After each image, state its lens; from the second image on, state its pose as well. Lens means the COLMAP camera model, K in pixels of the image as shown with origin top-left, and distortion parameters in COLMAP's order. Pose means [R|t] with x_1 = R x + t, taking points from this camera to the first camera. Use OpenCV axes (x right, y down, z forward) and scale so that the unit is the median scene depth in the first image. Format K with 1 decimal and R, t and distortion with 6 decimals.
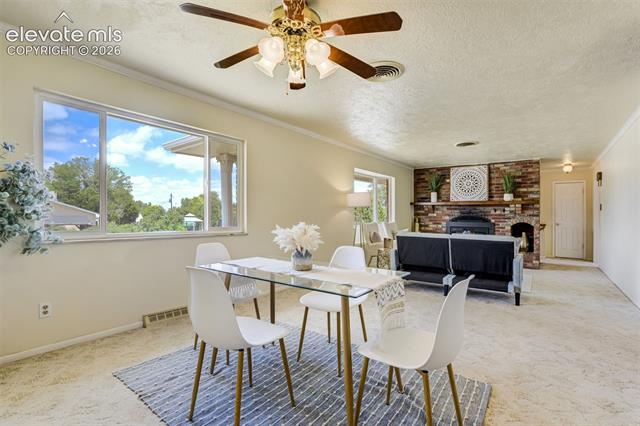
lens RADIAL K [[295.1, 0, 323.6], [0, 295.1, 213.7], [0, 0, 1]] dist [-0.016261, 0.000848]
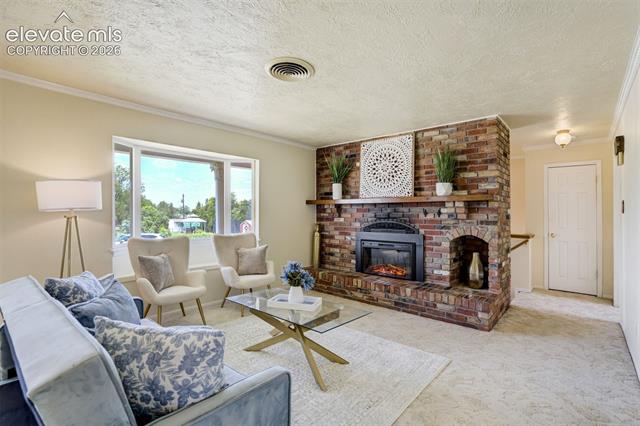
lens RADIAL K [[295.1, 0, 318.5], [0, 295.1, 212.8], [0, 0, 1]] dist [-0.016261, 0.000848]
pose [[0.996741, -0.004218, -0.080564, 0.420398], [0.004142, 0.999991, -0.001109, -0.012006], [0.080568, 0.000772, 0.996749, 0.411211]]
